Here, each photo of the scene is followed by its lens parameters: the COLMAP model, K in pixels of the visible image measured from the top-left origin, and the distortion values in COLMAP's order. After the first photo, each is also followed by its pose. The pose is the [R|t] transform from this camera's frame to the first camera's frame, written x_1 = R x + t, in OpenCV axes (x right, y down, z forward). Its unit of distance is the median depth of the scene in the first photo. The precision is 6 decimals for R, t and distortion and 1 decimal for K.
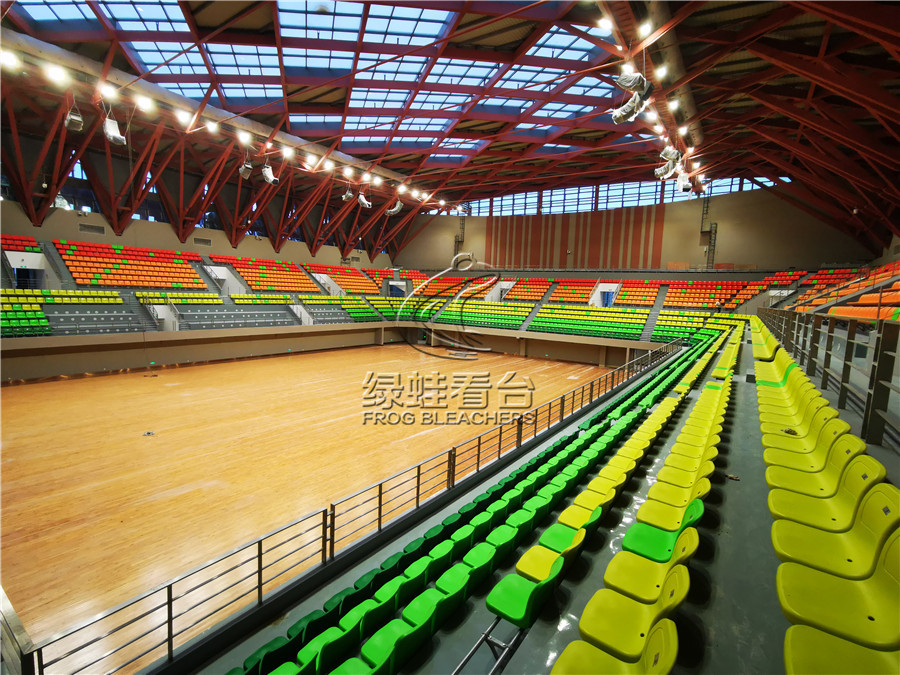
lens RADIAL K [[434.0, 0, 450.0], [0, 434.0, 337.5], [0, 0, 1]] dist [-0.030124, 0.026702]
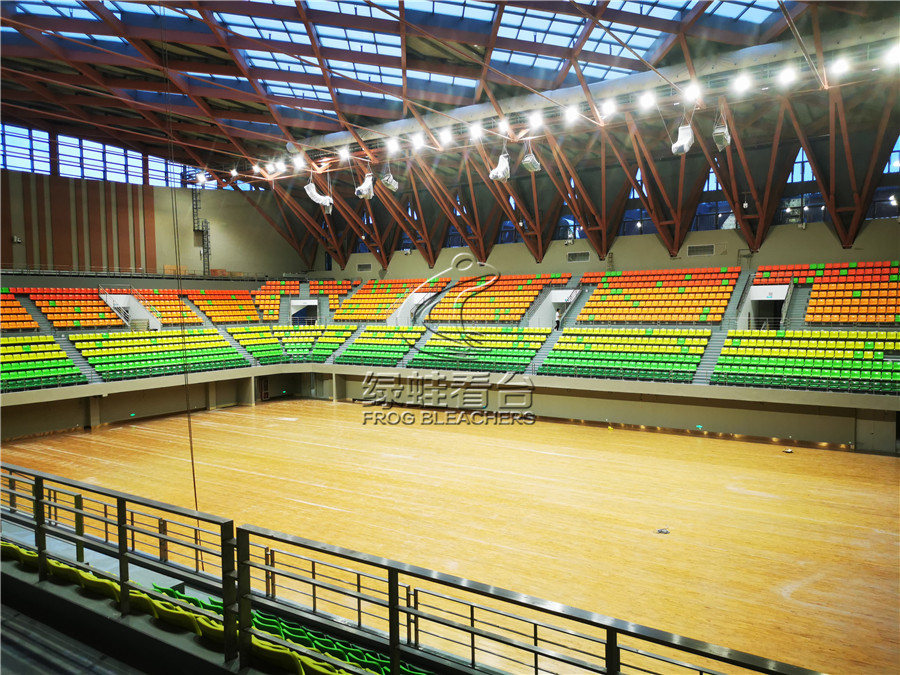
lens RADIAL K [[693.0, 0, 450.0], [0, 693.0, 337.5], [0, 0, 1]] dist [0.004293, 0.003037]
pose [[-0.012404, -0.086838, 0.996145, -0.797596], [0.110408, 0.990011, 0.087679, -0.109532], [-0.993809, 0.111070, -0.002693, 0.569339]]
